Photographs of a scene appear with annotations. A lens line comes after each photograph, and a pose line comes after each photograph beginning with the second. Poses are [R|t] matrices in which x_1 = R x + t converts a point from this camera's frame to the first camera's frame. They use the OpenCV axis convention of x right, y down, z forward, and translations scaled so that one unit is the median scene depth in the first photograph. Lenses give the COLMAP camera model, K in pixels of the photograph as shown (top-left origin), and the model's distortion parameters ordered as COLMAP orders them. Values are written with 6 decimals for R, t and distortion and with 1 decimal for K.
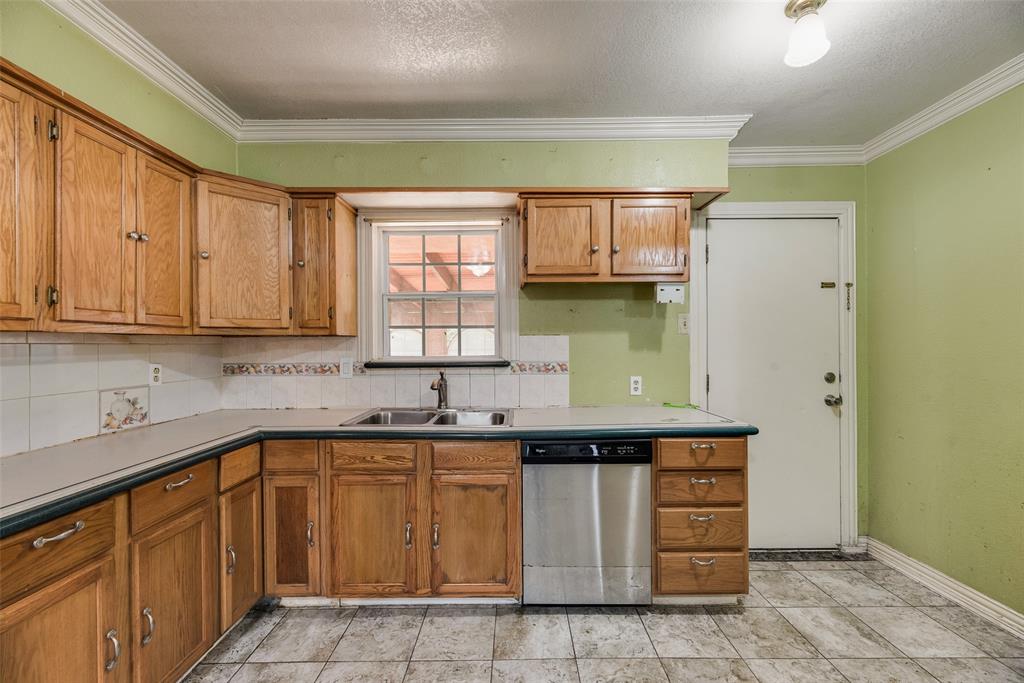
lens RADIAL K [[410.2, 0, 513.7], [0, 410.2, 344.0], [0, 0, 1]] dist [0.002513, -0.000681]
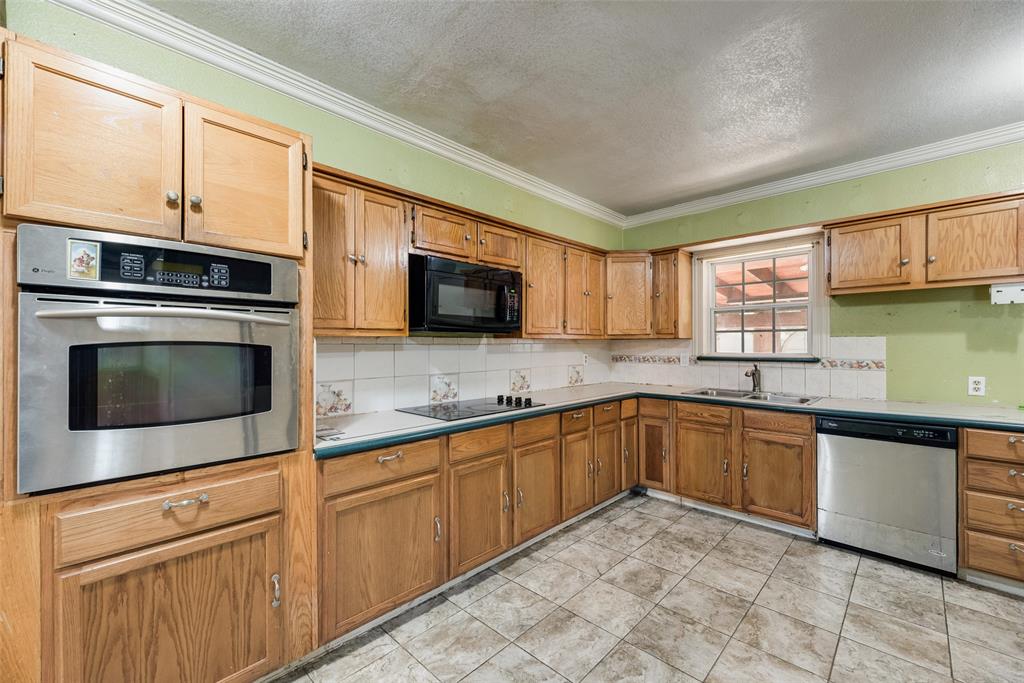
lens RADIAL K [[410.2, 0, 512.4], [0, 410.2, 345.7], [0, 0, 1]] dist [0.002513, -0.000681]
pose [[0.715617, 0.005573, -0.698470, 0.235511], [-0.001049, 0.999976, 0.006904, -0.003699], [0.698492, -0.004208, 0.715606, -0.639480]]
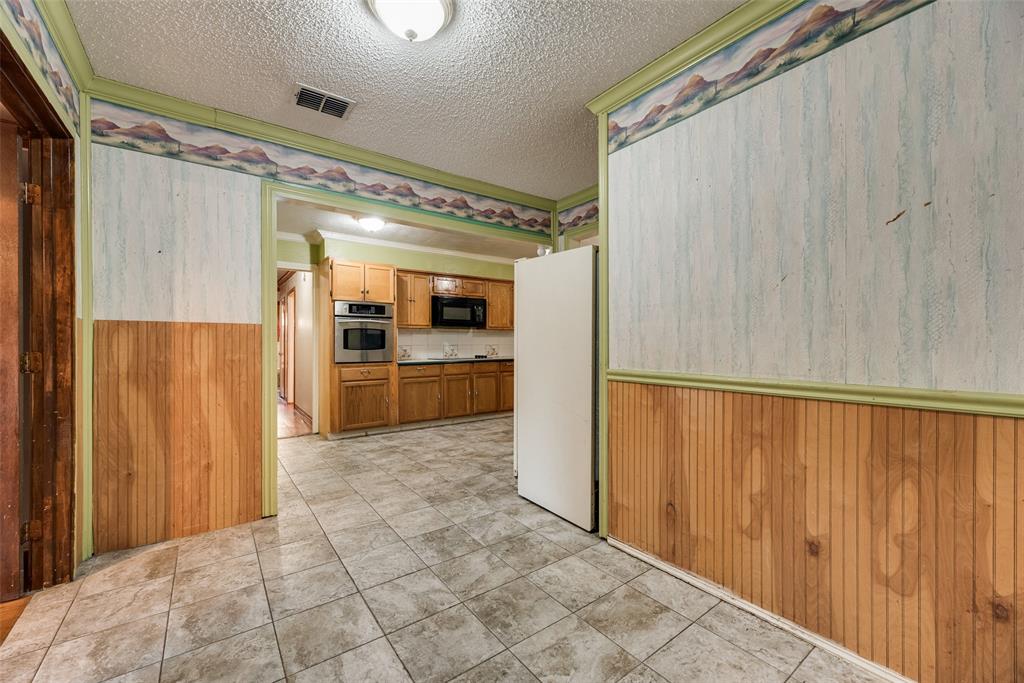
lens RADIAL K [[410.2, 0, 516.7], [0, 410.2, 342.1], [0, 0, 1]] dist [0.002513, -0.000681]
pose [[0.599865, -0.000158, -0.800101, 2.064873], [0.002640, 0.999995, 0.001783, 0.081831], [0.800097, -0.003182, 0.599862, -1.341277]]
